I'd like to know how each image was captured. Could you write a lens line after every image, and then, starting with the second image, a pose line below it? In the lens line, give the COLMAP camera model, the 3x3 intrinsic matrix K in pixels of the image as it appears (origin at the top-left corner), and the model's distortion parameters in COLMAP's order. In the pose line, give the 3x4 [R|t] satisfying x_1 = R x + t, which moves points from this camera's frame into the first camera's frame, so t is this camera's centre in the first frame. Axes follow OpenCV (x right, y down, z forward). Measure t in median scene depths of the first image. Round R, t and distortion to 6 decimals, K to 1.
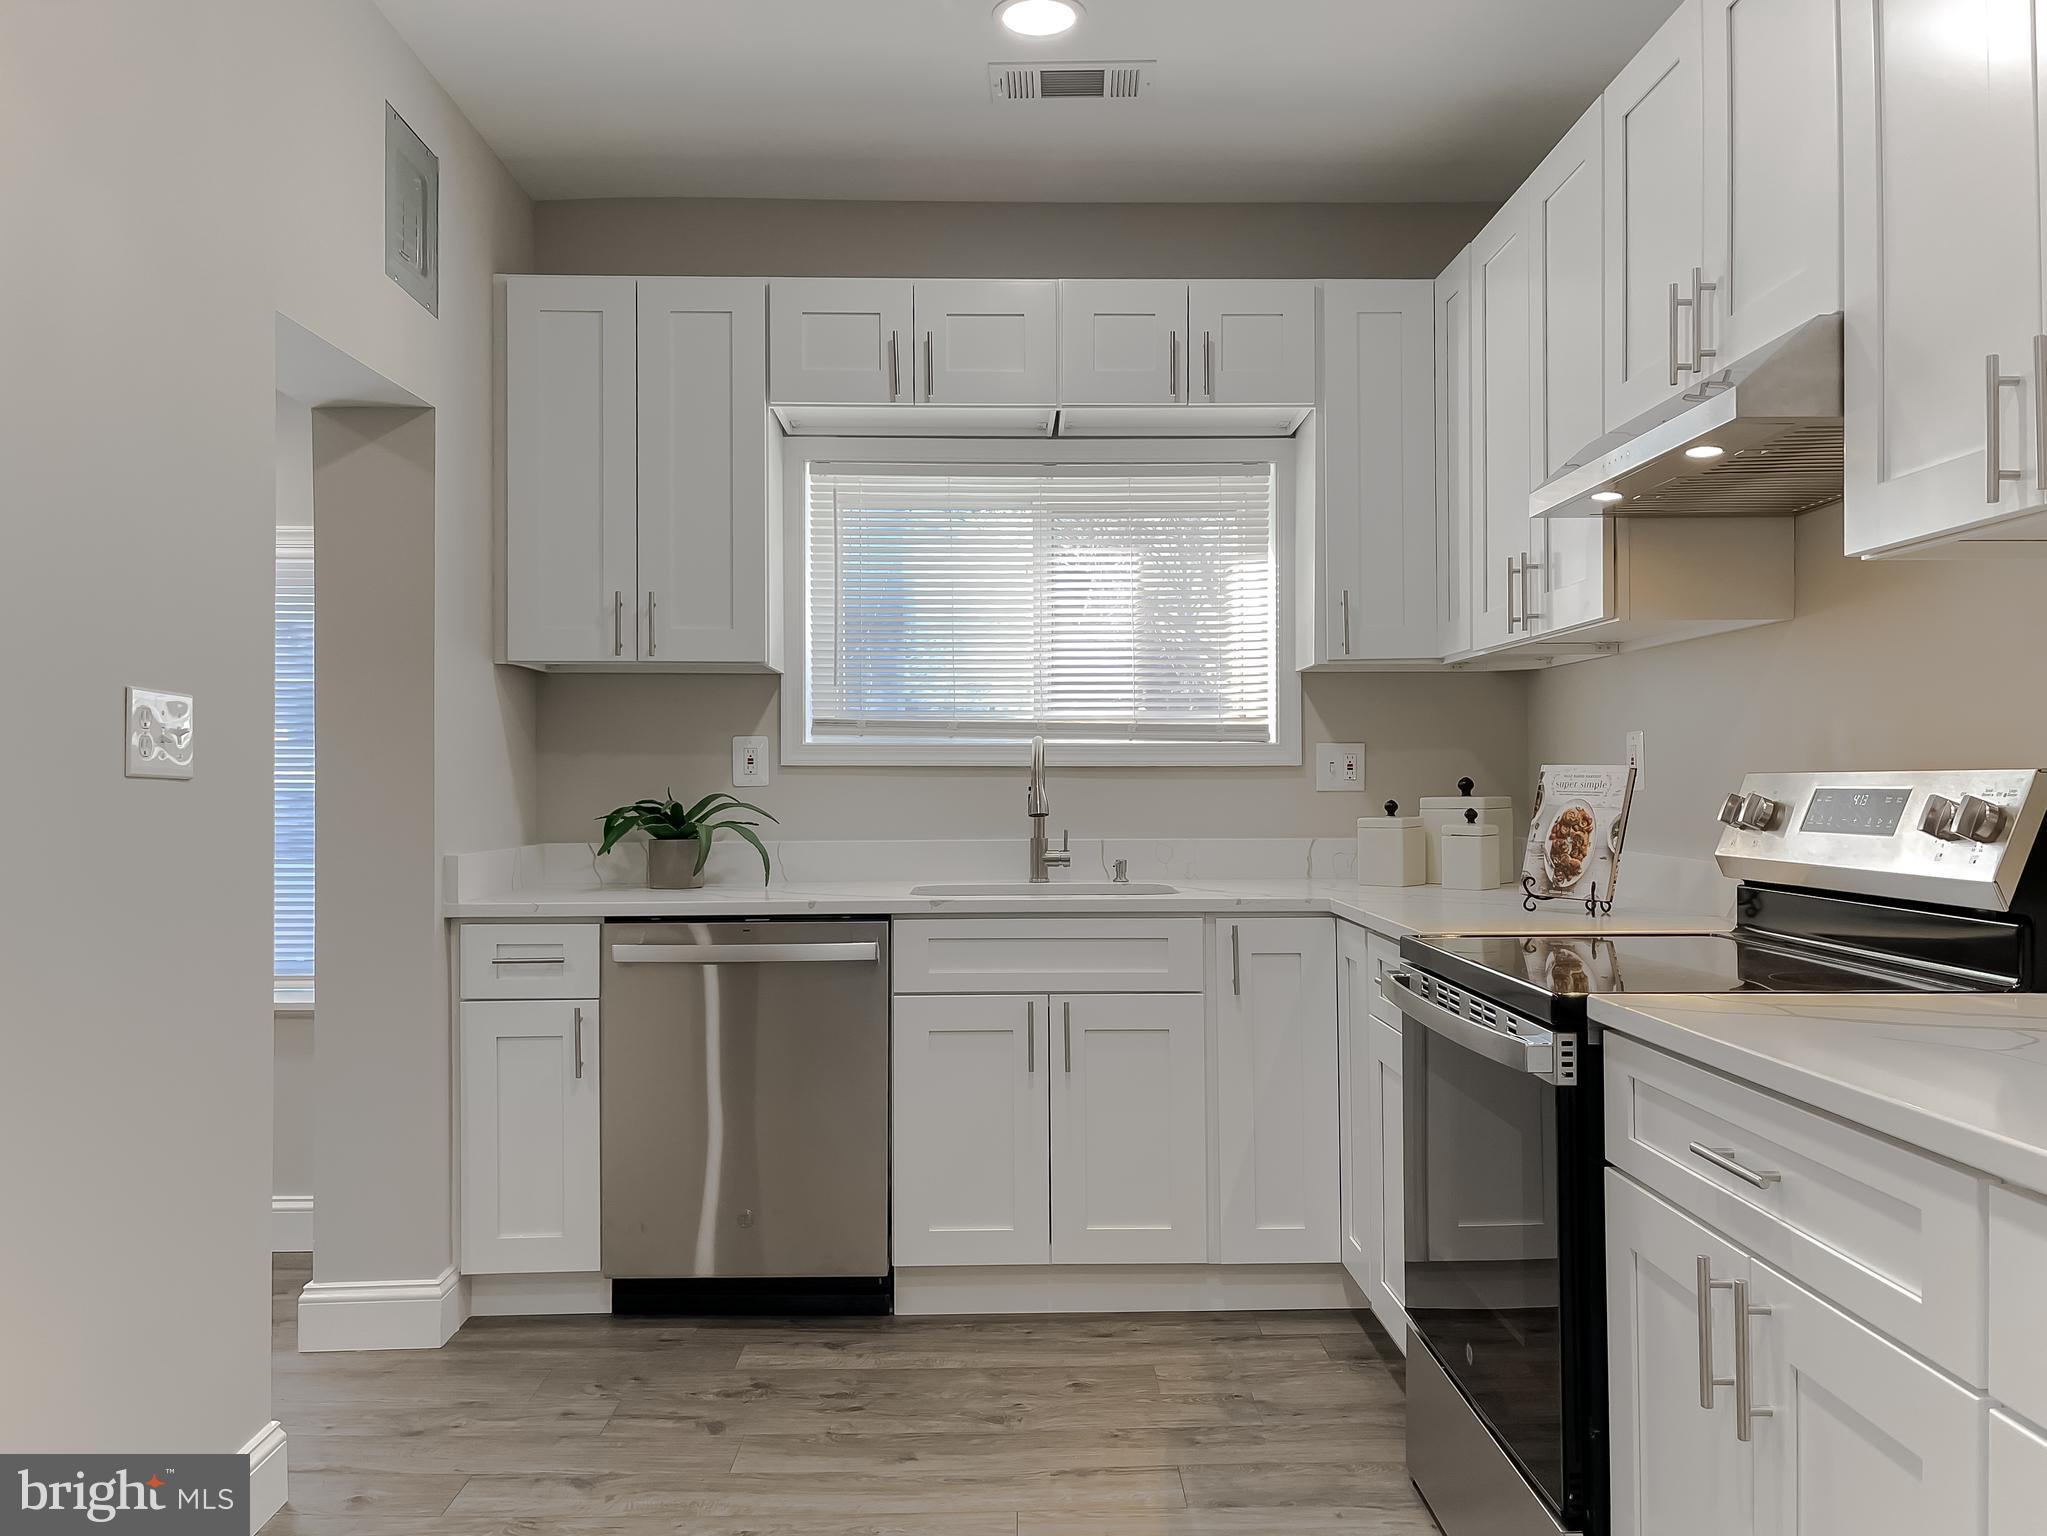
lens RADIAL K [[1610.3, 0, 1023.5], [0, 1610.3, 768.0], [0, 0, 1]] dist [0.019917, -0.003113]
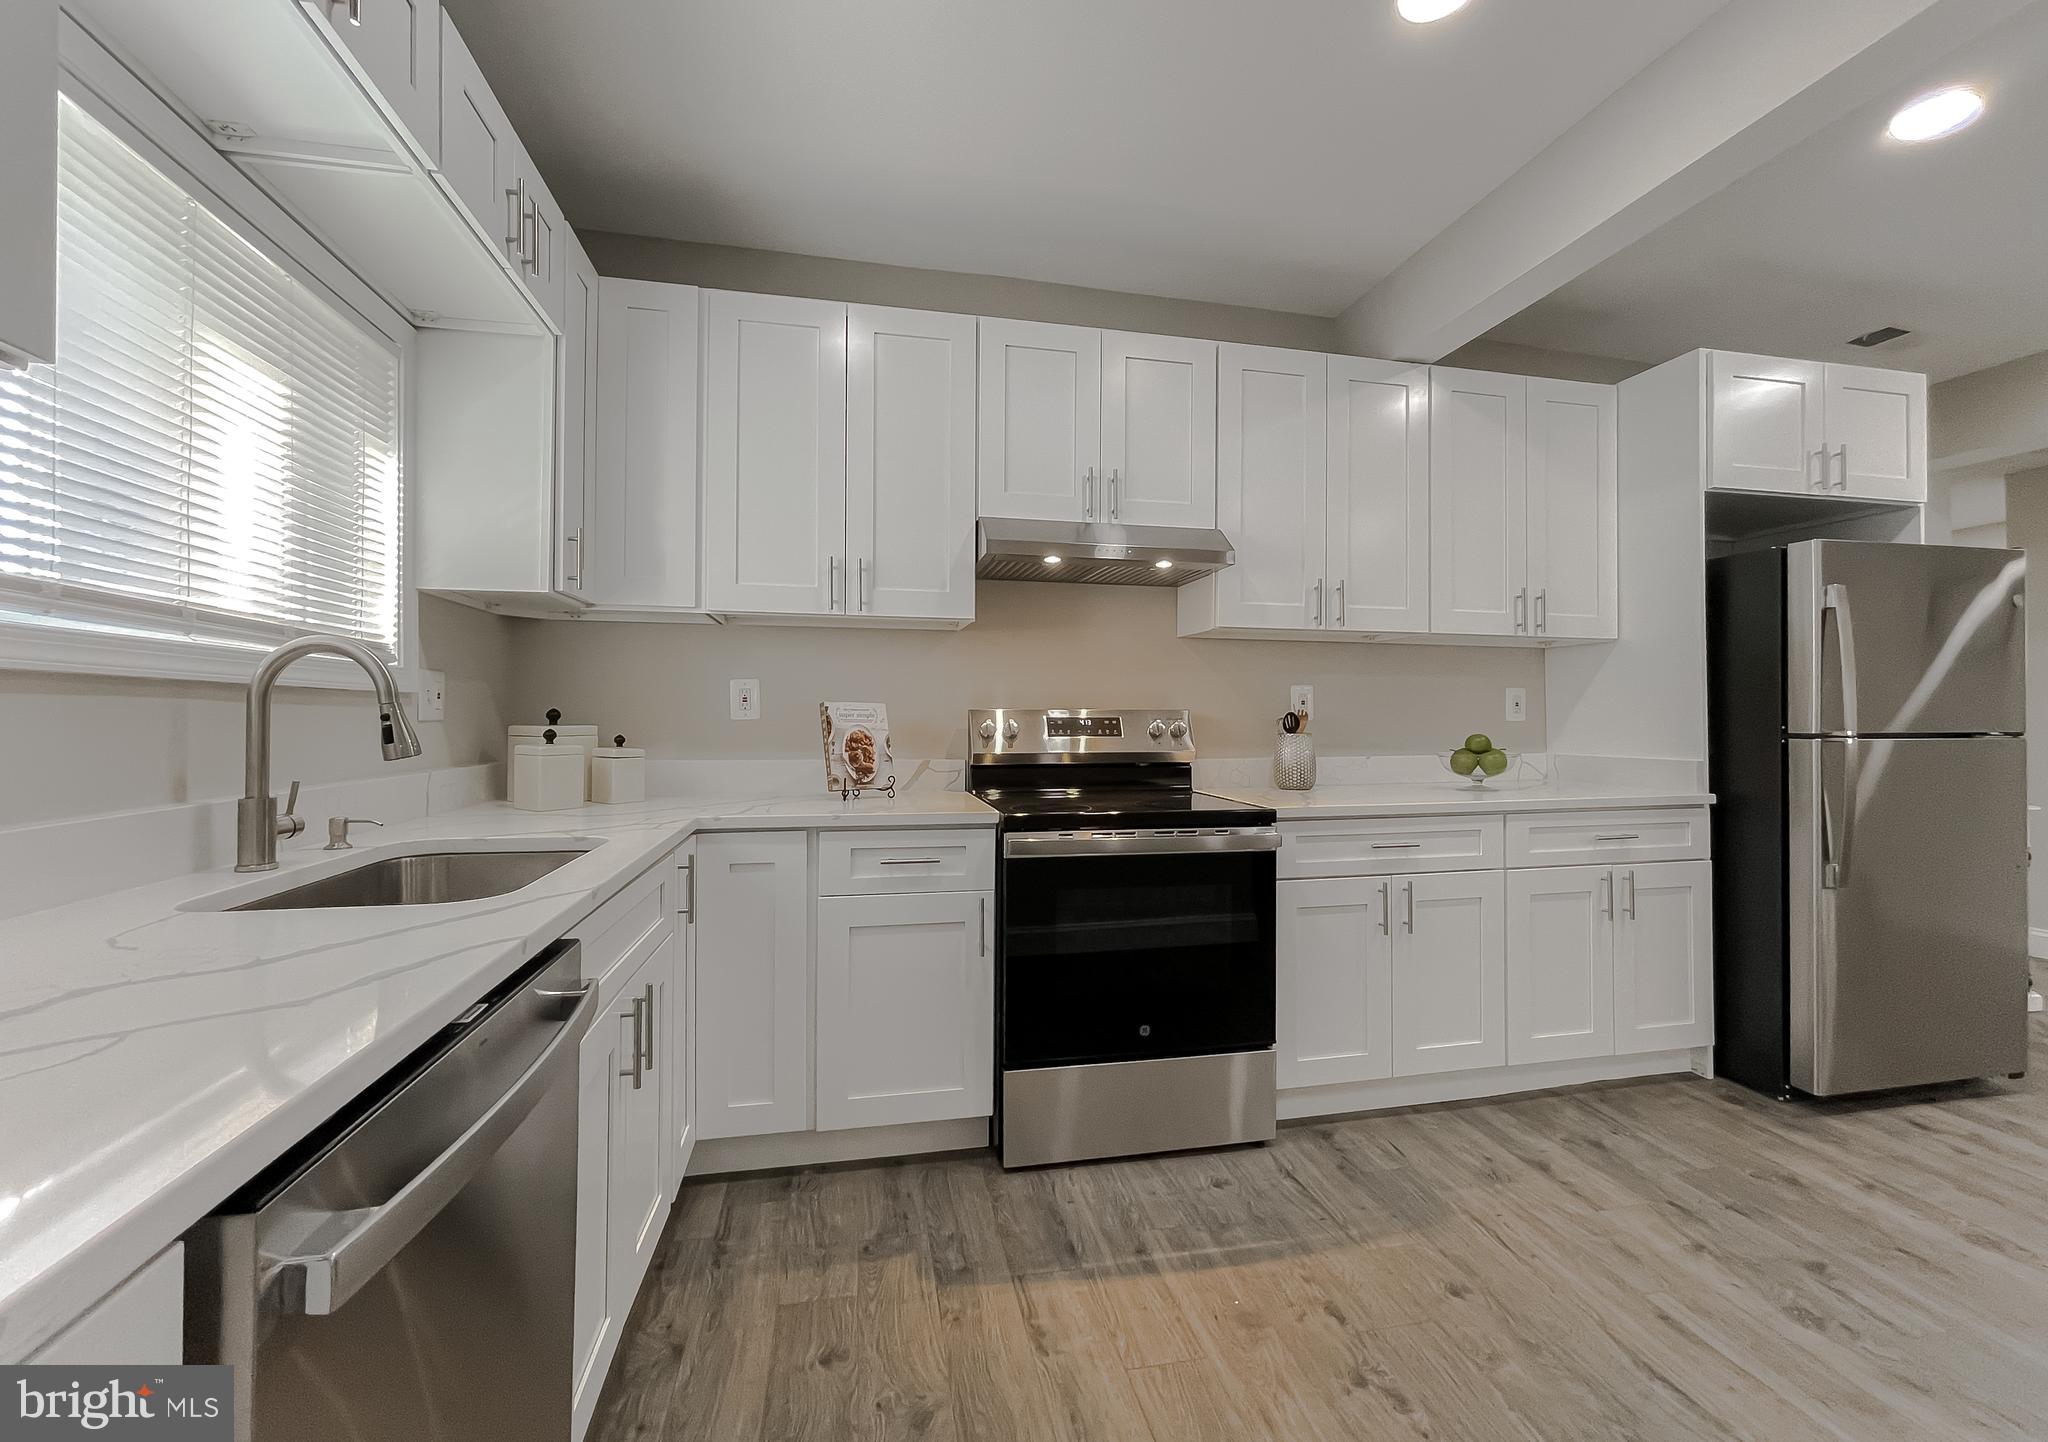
lens RADIAL K [[835.1, 0, 1022.6], [0, 835.1, 712.5], [0, 0, 1]] dist [-0.000184, 0.000017]
pose [[-0.187620, 0.010216, 0.982189, -0.429452], [-0.009354, 0.999882, -0.012186, 0.014712], [-0.982197, -0.011474, -0.187503, 0.914953]]
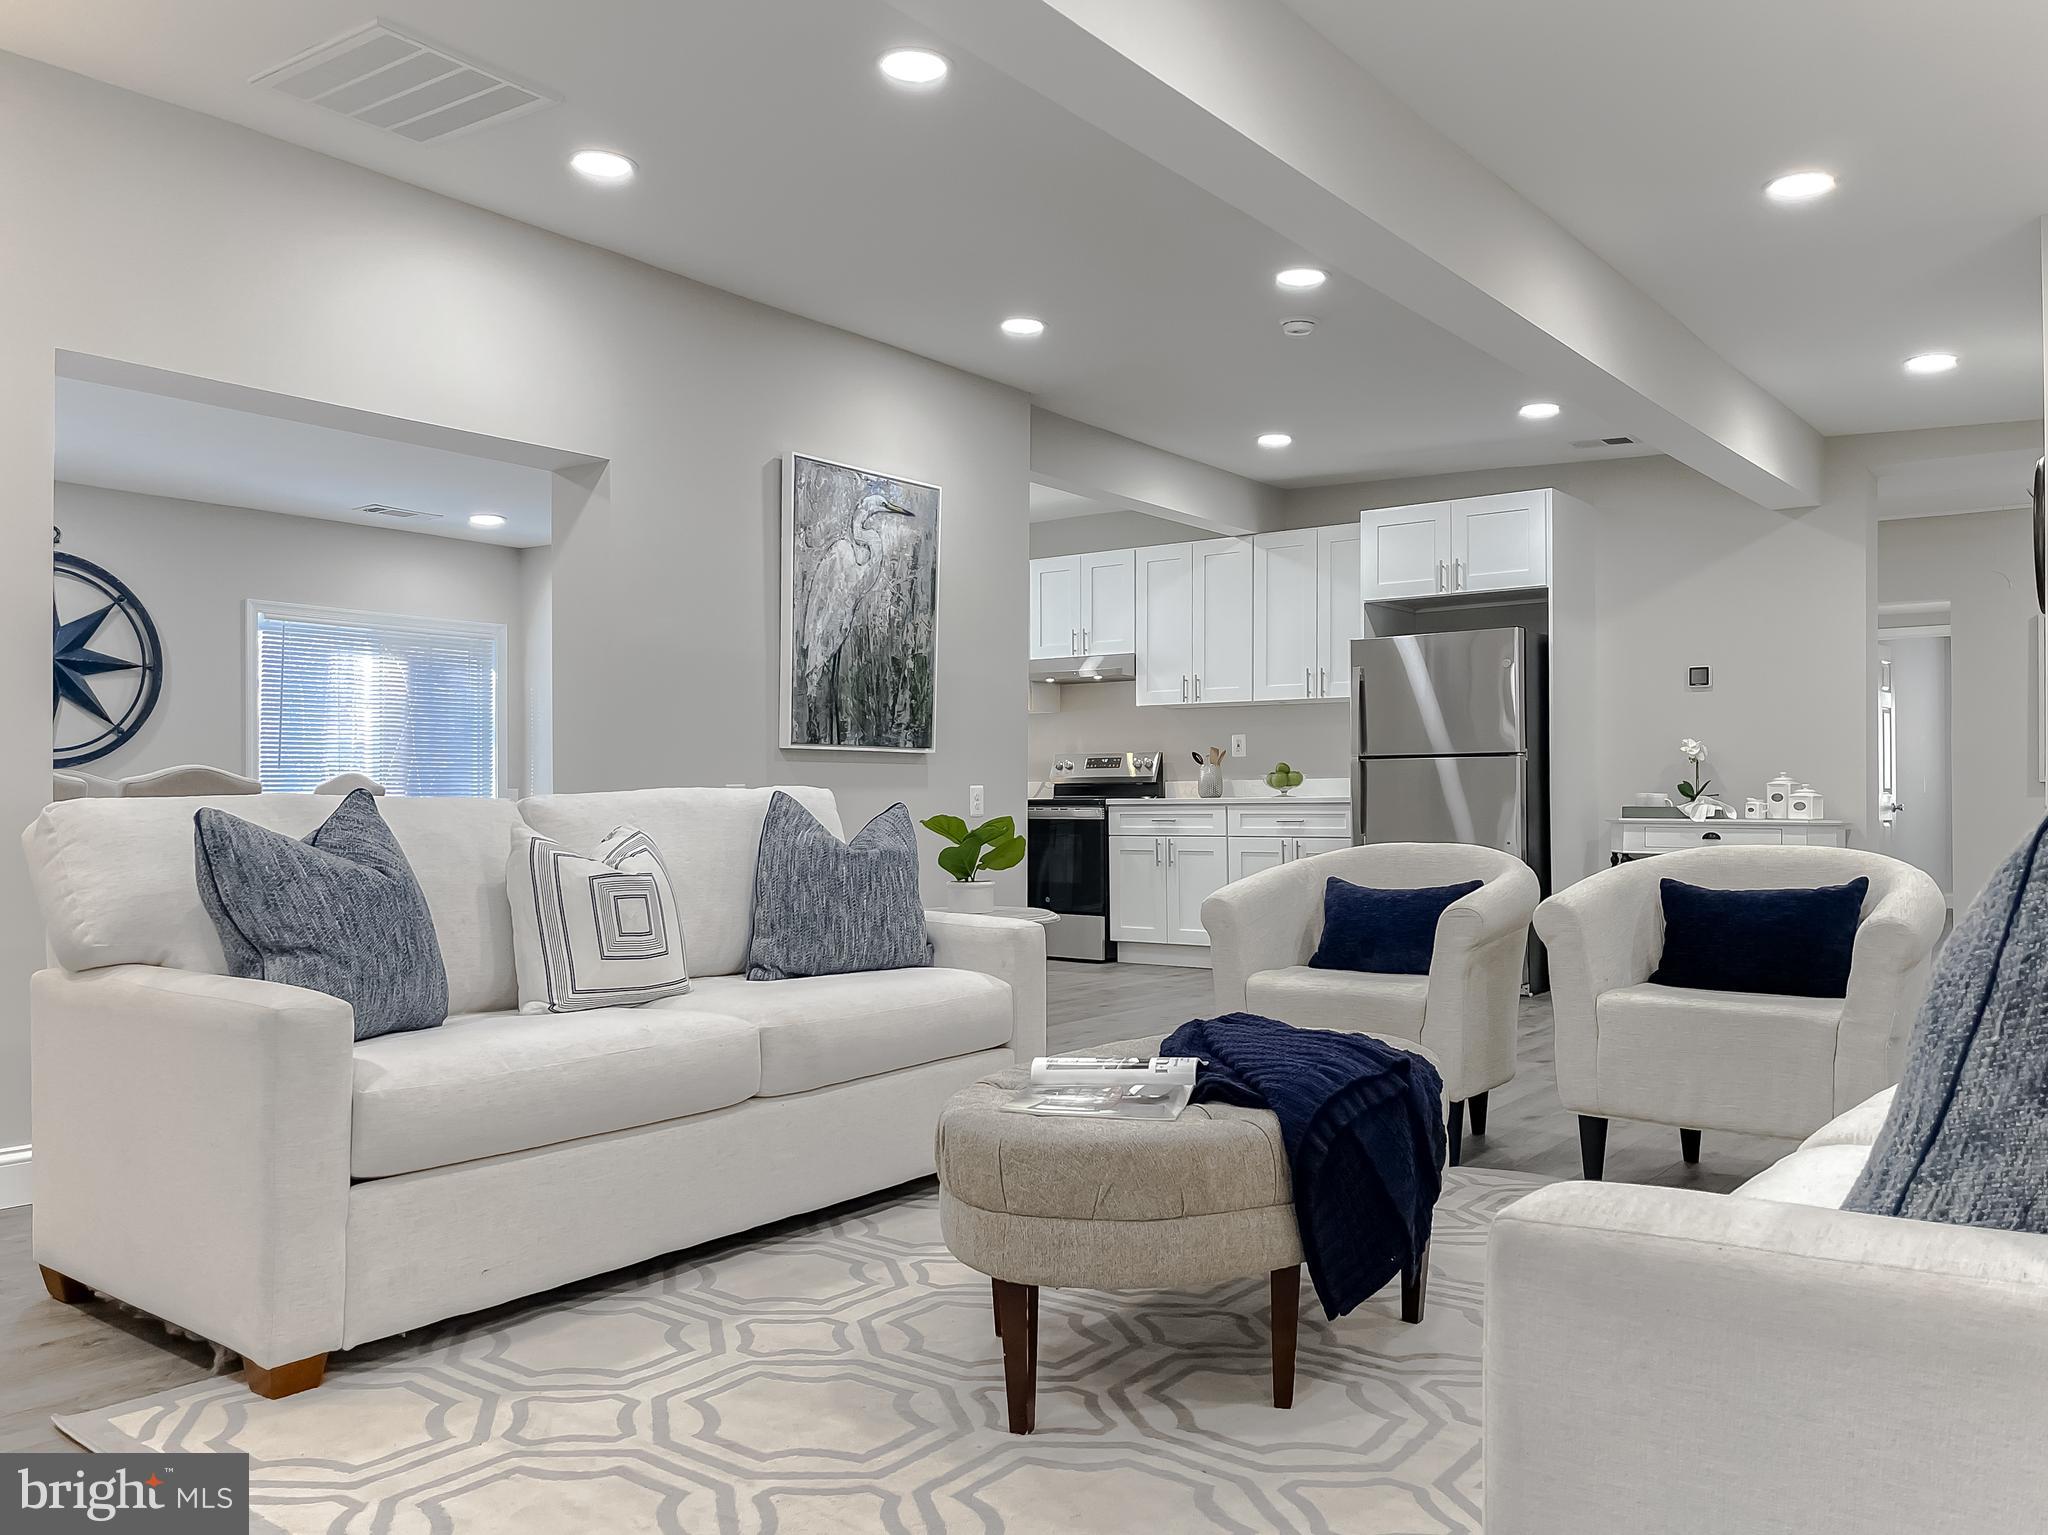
lens RADIAL K [[1555.4, 0, 1019.3], [0, 1555.4, 811.1], [0, 0, 1]] dist [0.072091, -0.076628]
pose [[0.629776, -0.009588, 0.776718, -1.894053], [-0.003146, 0.999884, 0.014893, 0.063514], [-0.776771, -0.011823, 0.629673, -0.931356]]
